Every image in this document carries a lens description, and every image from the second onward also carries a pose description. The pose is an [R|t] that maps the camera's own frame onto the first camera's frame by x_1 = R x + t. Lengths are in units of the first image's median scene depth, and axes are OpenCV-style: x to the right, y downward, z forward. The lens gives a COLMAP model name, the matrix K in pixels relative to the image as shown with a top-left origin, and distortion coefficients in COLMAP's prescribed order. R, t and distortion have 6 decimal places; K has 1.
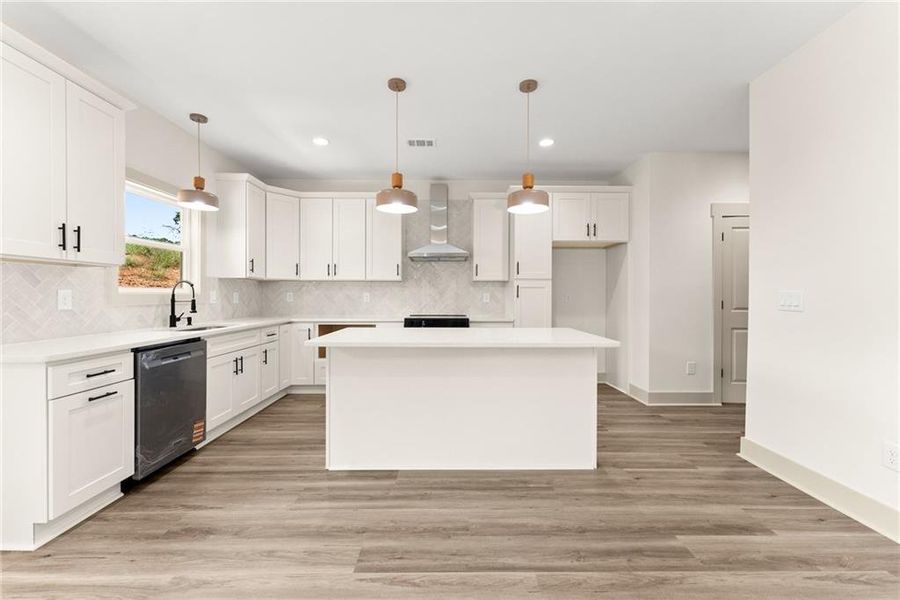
lens RADIAL K [[358.6, 0, 450.0], [0, 358.6, 300.0], [0, 0, 1]] dist [0.002092, -0.000100]
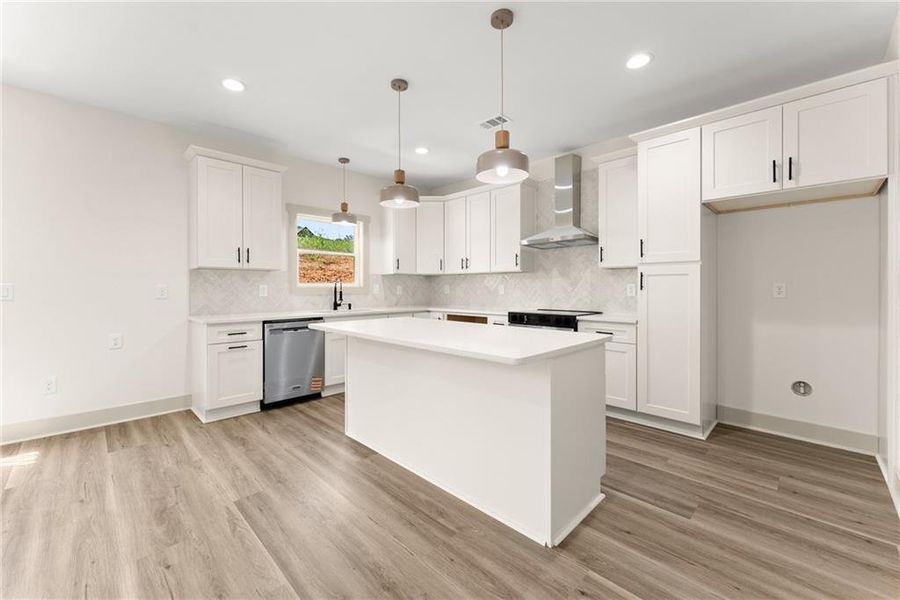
lens RADIAL K [[364.0, 0, 449.7], [0, 364.0, 289.6], [0, 0, 1]] dist [0.000858, -0.000104]
pose [[0.700664, -0.000331, -0.713491, 0.626669], [-0.006009, 0.999962, -0.006365, -0.000089], [0.713466, 0.008747, 0.700635, 0.326651]]
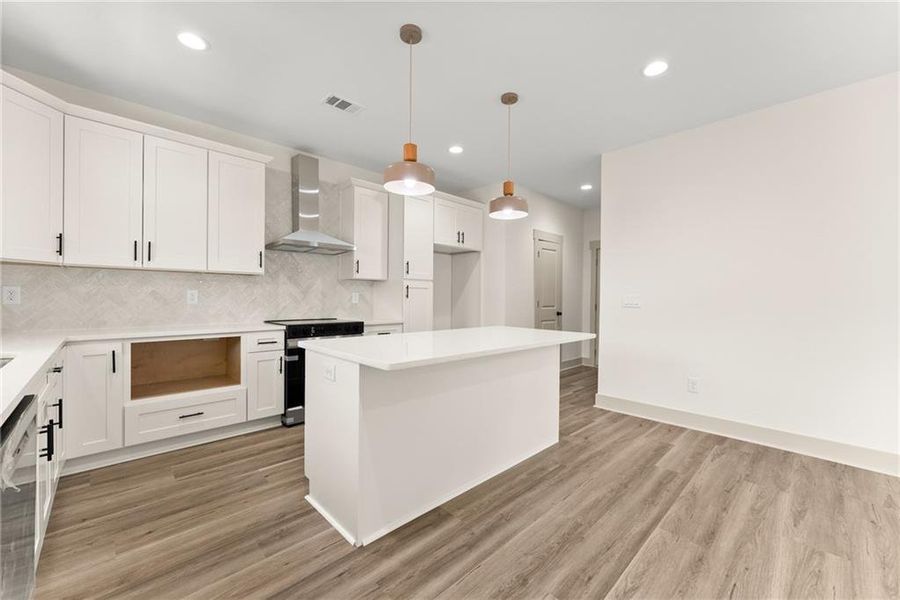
lens RADIAL K [[358.6, 0, 450.0], [0, 358.6, 300.0], [0, 0, 1]] dist [0.002092, -0.000100]
pose [[0.725187, 0.000092, 0.688552, -0.568042], [0.000879, 0.999999, -0.001059, -0.000562], [-0.688552, 0.001373, 0.725186, 0.313417]]
